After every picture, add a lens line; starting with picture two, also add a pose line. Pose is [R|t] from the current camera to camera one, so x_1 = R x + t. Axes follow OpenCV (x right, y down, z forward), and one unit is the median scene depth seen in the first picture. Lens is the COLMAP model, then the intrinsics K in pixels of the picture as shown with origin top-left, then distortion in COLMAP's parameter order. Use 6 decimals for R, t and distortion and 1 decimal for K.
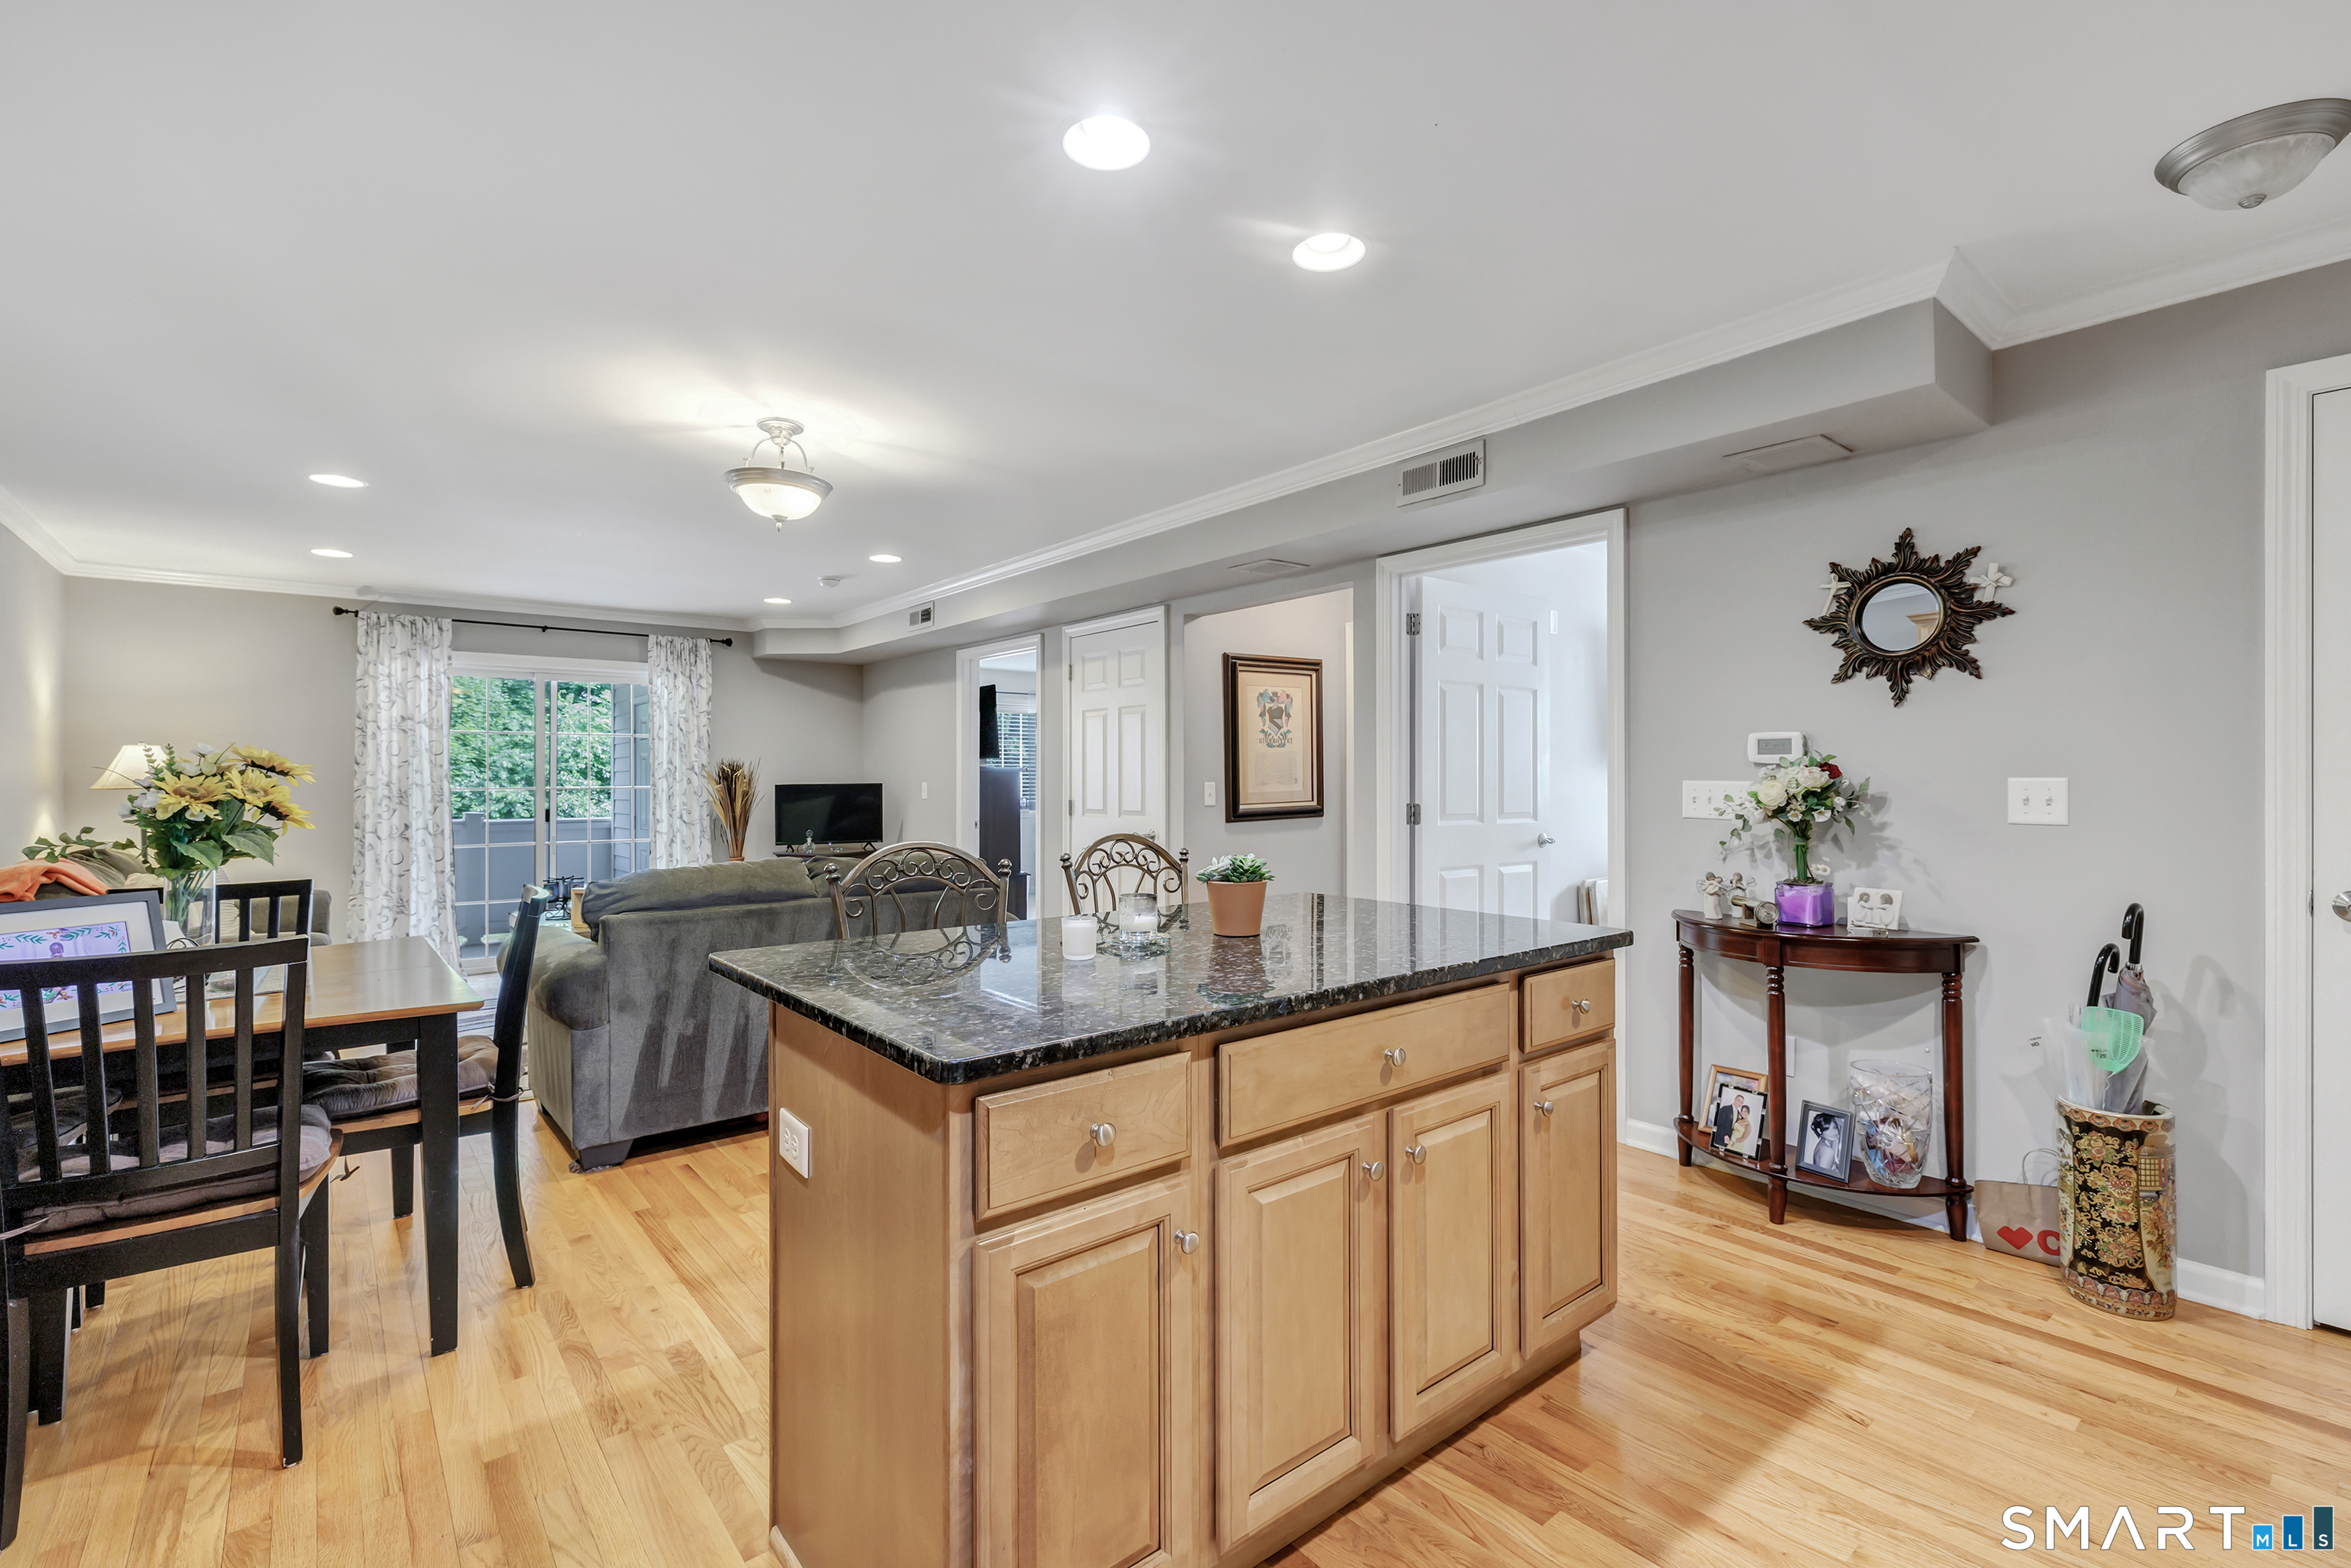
lens RADIAL K [[1042.6, 0, 1180.4], [0, 1042.6, 770.0], [0, 0, 1]] dist [-0.001236, 0.000189]
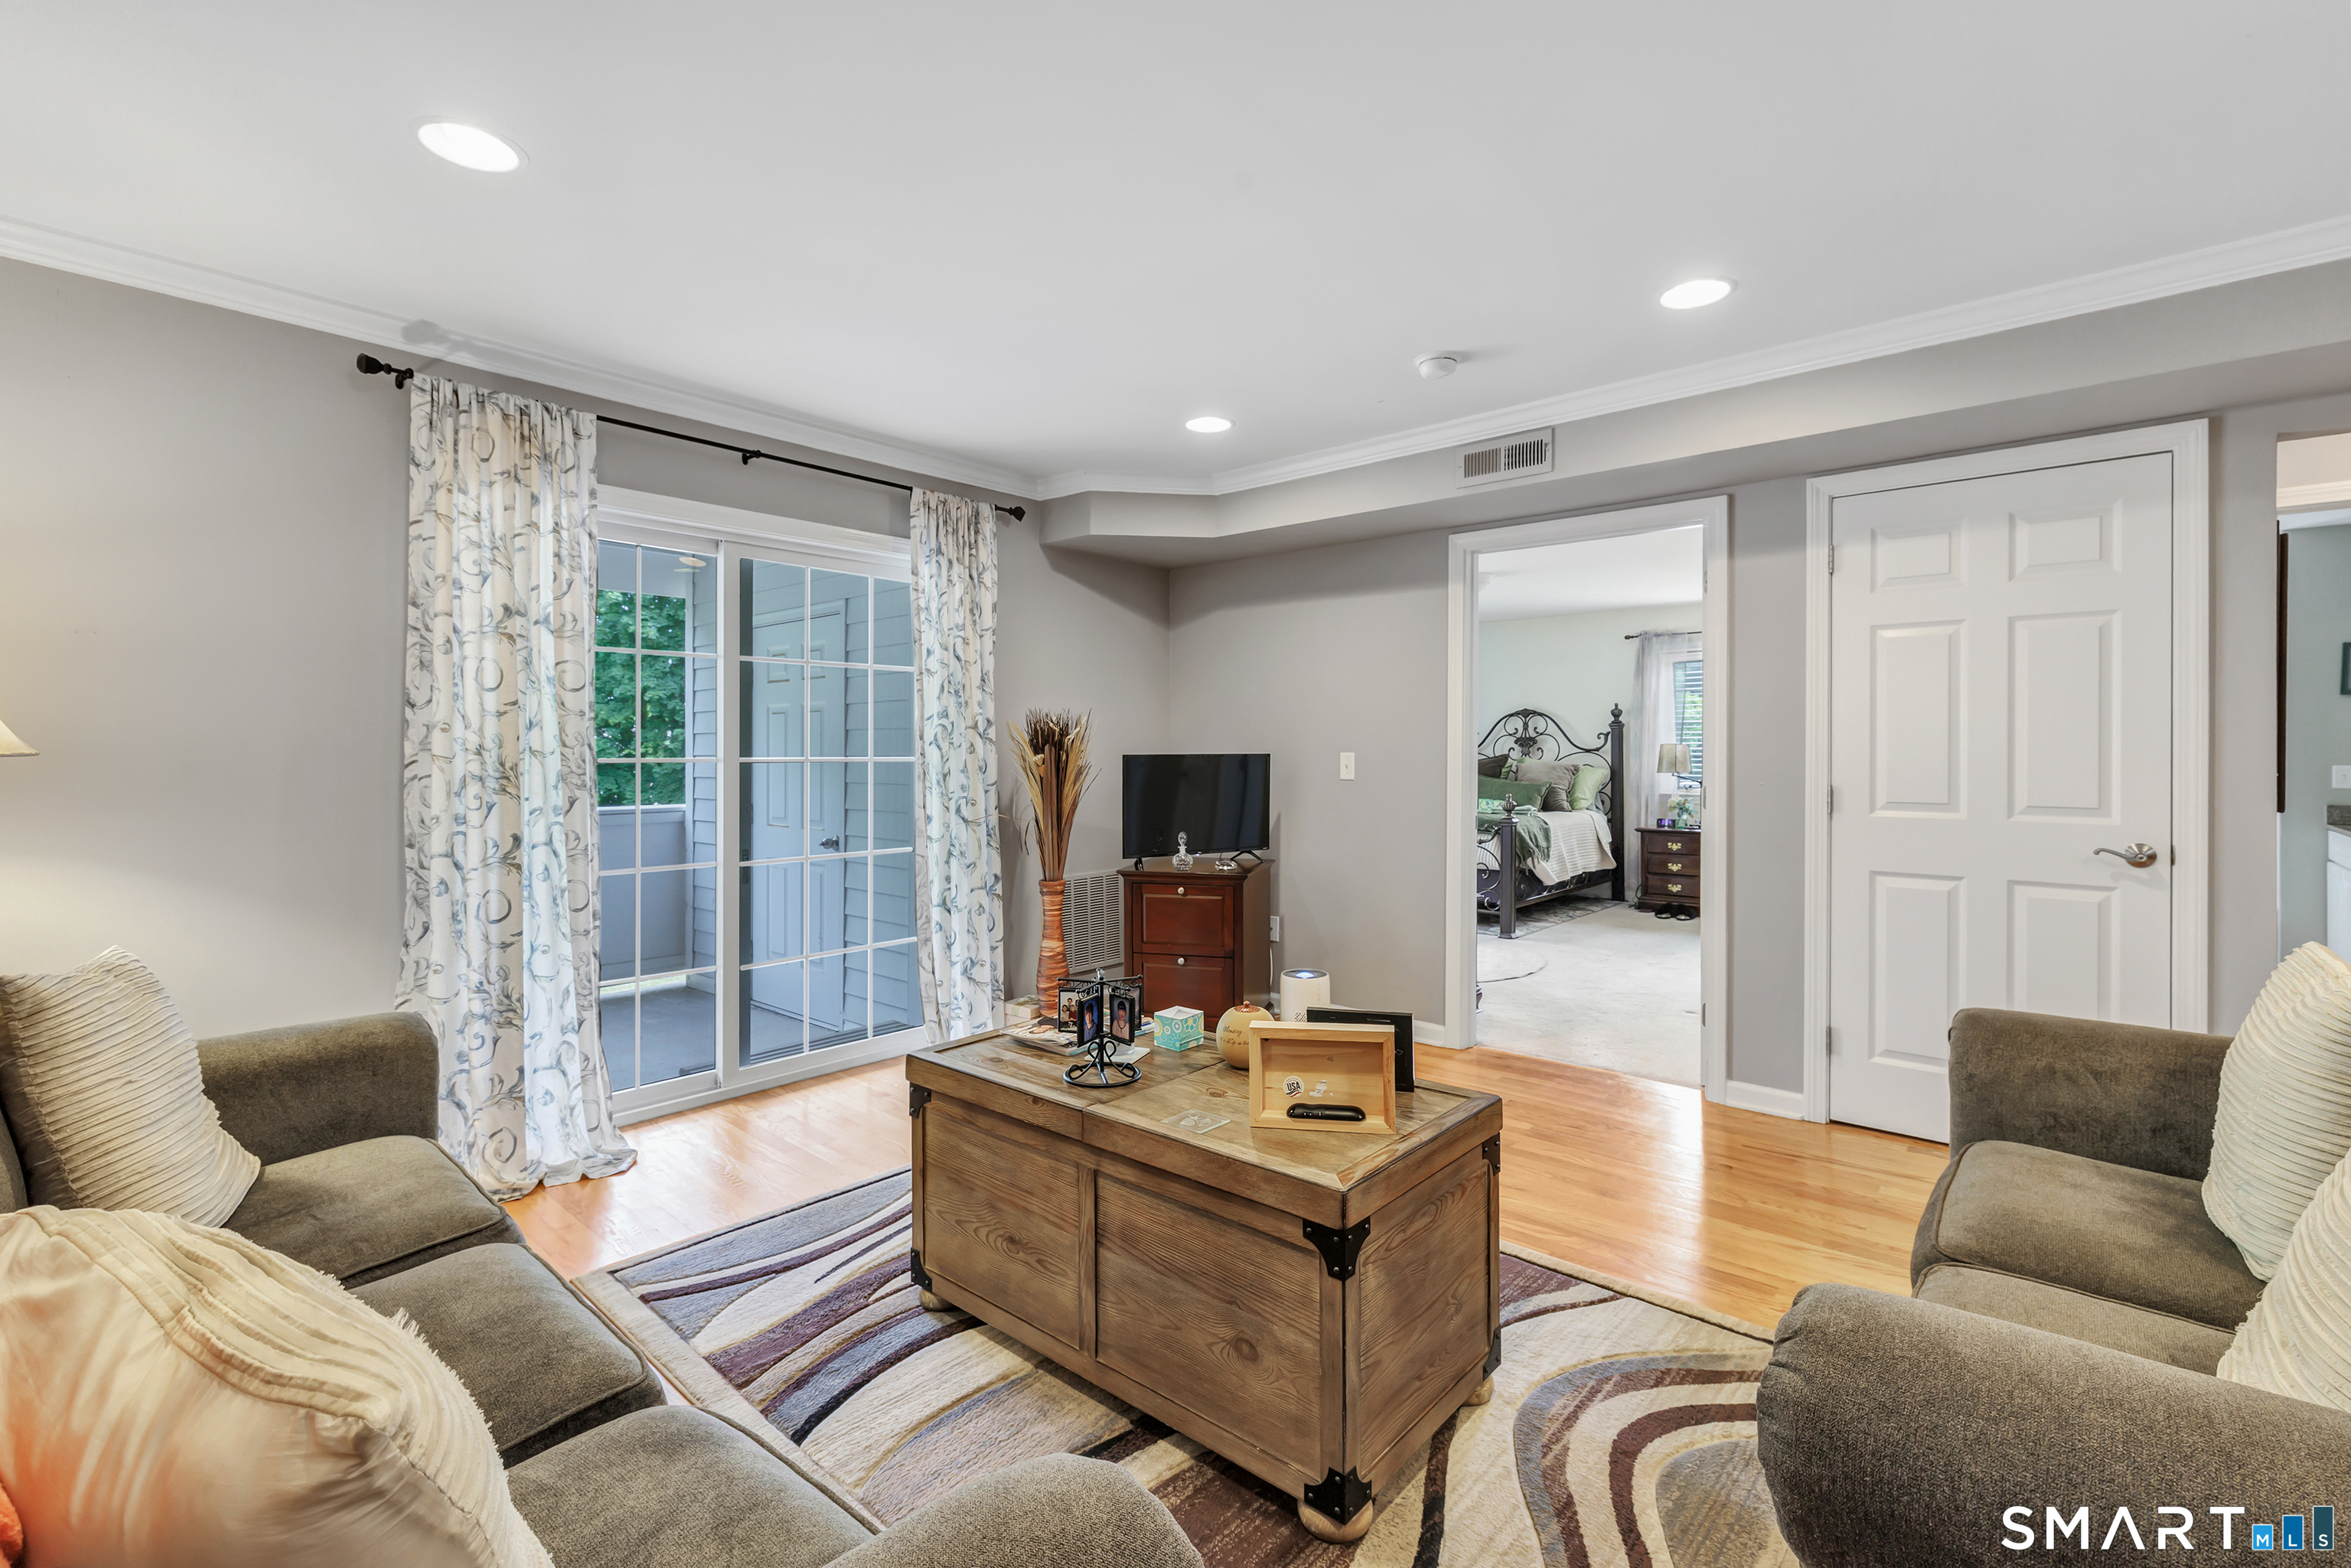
lens RADIAL K [[1012.6, 0, 1171.2], [0, 1012.6, 749.2], [0, 0, 1]] dist [0.003576, 0.000176]
pose [[0.988158, 0.007161, 0.153270, -0.832083], [-0.008498, 0.999931, 0.008069, 0.010697], [-0.153202, -0.009276, 0.988151, 0.800940]]
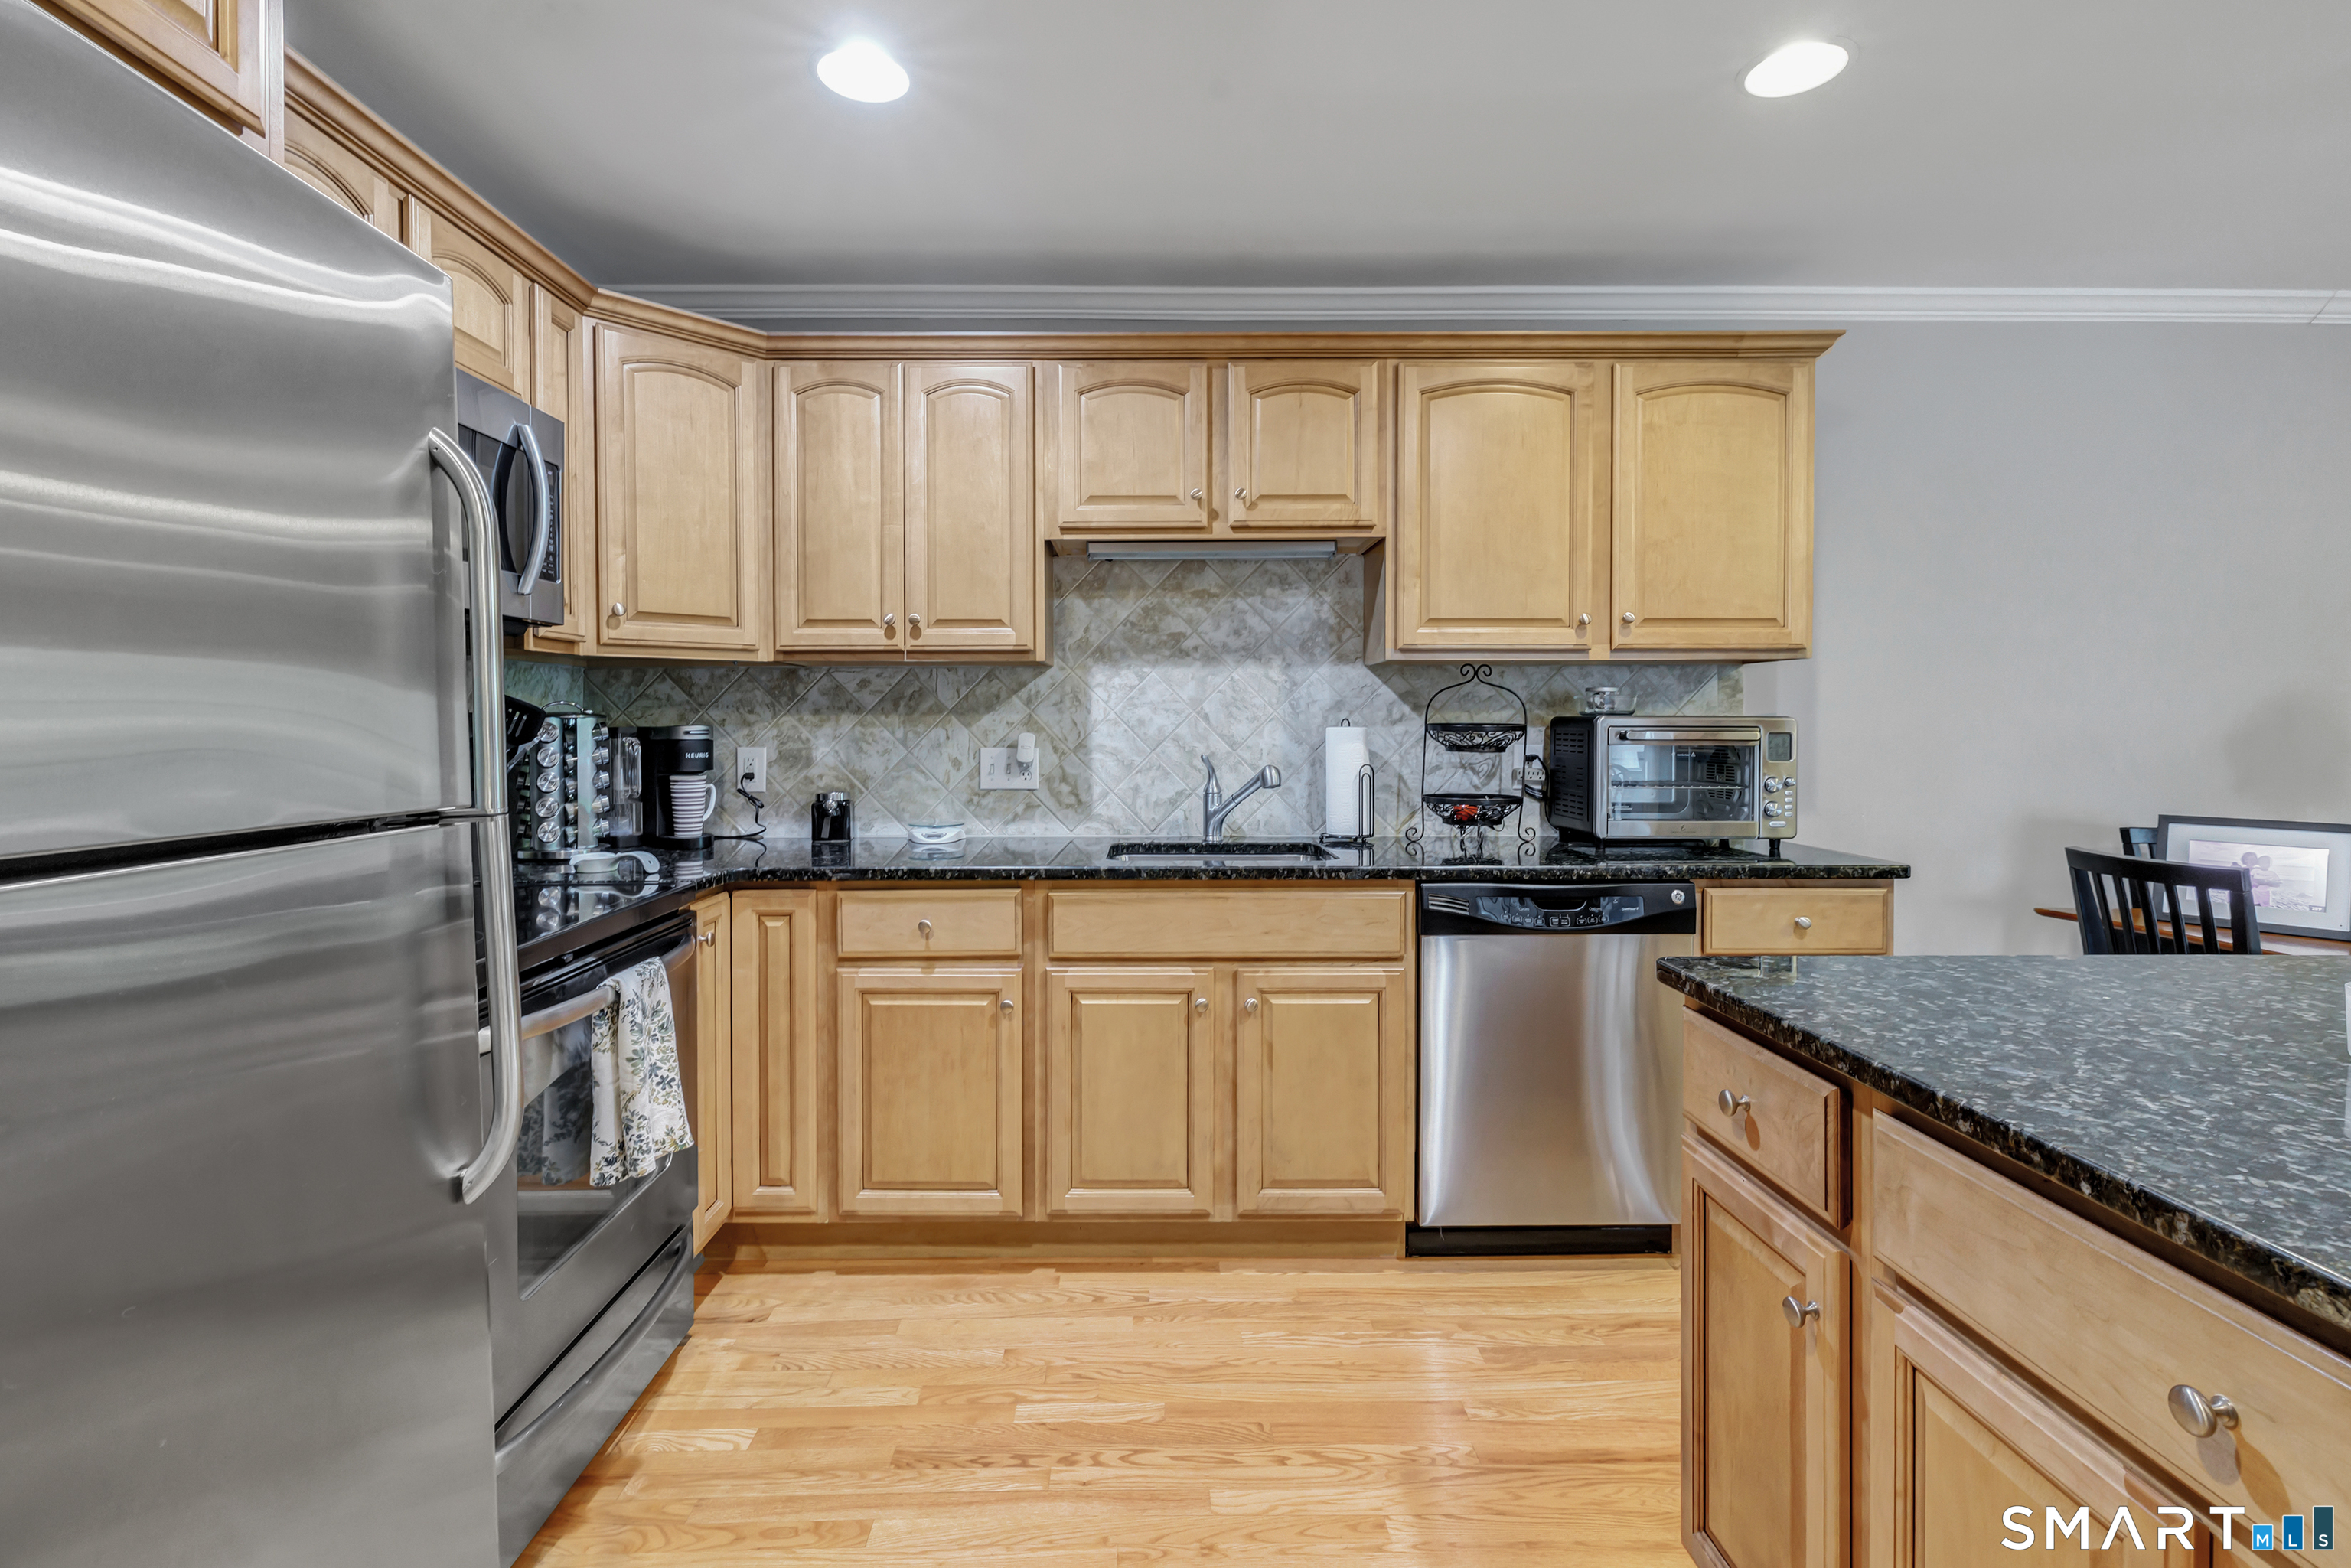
lens RADIAL K [[1098.1, 0, 1164.4], [0, 1098.1, 736.8], [0, 0, 1]] dist [-0.000193, 0.001016]
pose [[-0.625528, 0.015486, -0.780048, 0.328783], [0.010764, 0.999879, 0.011219, 0.001208], [0.780127, -0.001379, -0.625619, 0.397349]]
